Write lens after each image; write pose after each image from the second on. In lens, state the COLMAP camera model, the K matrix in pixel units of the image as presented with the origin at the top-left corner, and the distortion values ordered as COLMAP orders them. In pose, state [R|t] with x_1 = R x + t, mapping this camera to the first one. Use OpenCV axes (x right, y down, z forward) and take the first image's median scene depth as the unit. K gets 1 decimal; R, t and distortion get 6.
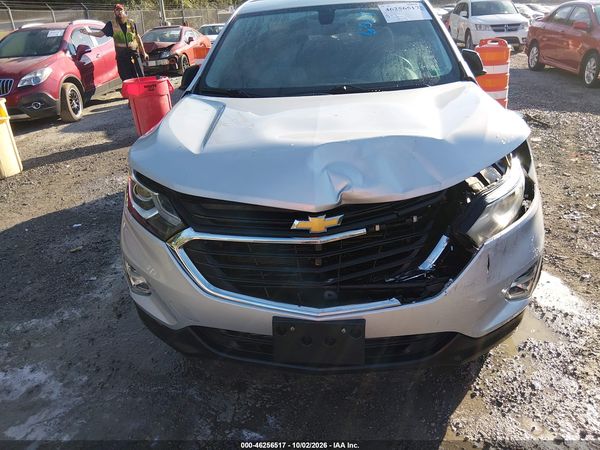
lens RADIAL K [[448.2, 0, 299.5], [0, 448.2, 235.2], [0, 0, 1]] dist [0.028148, -0.065456]
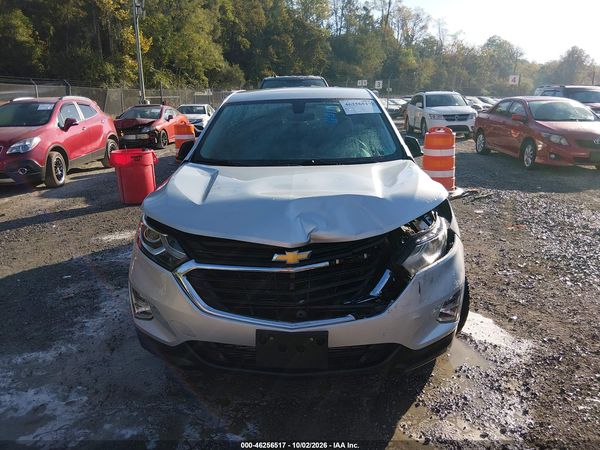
lens RADIAL K [[448.2, 0, 301.9], [0, 448.2, 224.2], [0, 0, 1]] dist [0.028148, -0.065456]
pose [[0.997181, 0.020307, 0.072239, -0.023072], [-0.006661, 0.982840, -0.184340, 0.098364], [-0.074742, 0.183339, 0.980204, -0.254070]]
